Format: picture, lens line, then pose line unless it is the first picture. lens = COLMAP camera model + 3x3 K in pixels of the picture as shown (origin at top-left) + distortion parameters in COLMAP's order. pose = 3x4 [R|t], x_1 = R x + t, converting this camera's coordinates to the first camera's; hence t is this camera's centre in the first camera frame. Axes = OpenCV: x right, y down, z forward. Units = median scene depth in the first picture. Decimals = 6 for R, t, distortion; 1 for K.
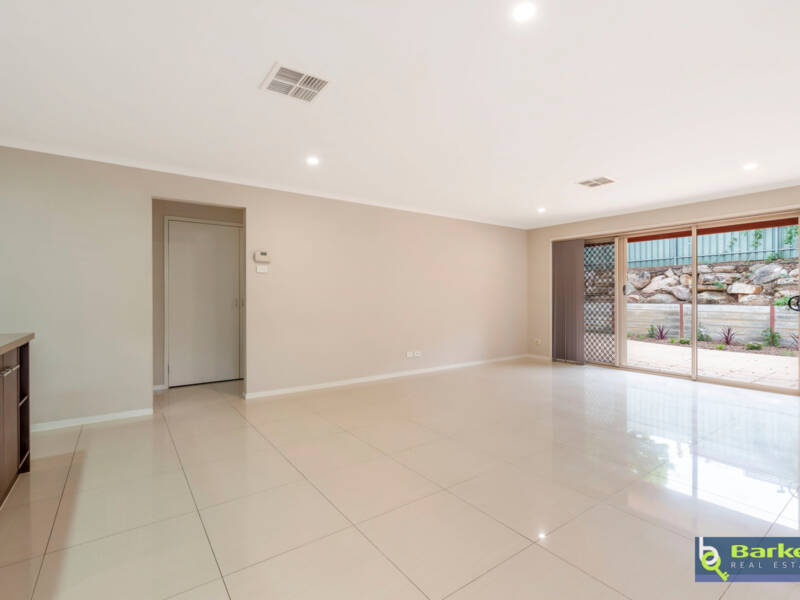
lens RADIAL K [[387.0, 0, 399.4], [0, 387.0, 297.7], [0, 0, 1]] dist [-0.001265, 0.000501]
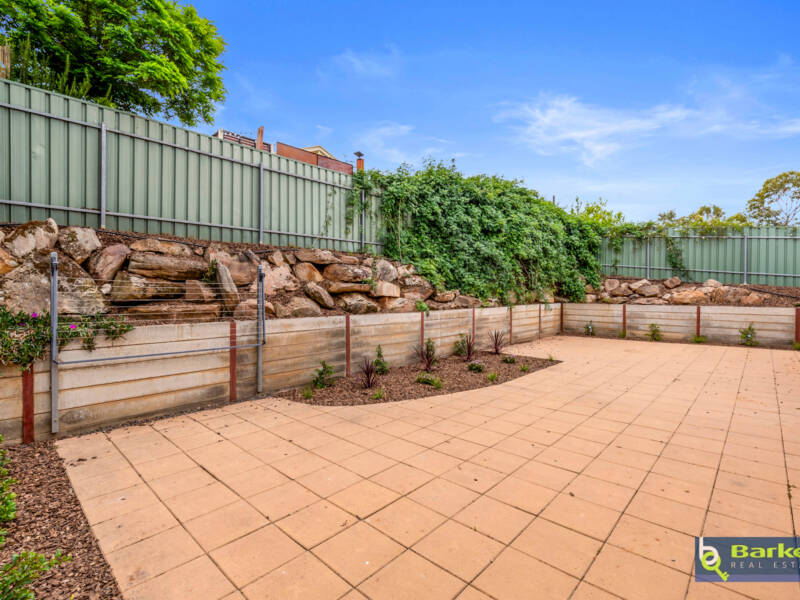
lens RADIAL K [[387.0, 0, 399.4], [0, 387.0, 297.7], [0, 0, 1]] dist [-0.001265, 0.000501]
pose [[-0.192422, -0.007818, 0.981281, 0.176762], [0.007320, 0.999929, 0.009402, -0.015333], [-0.981285, 0.008993, -0.192351, 1.136965]]
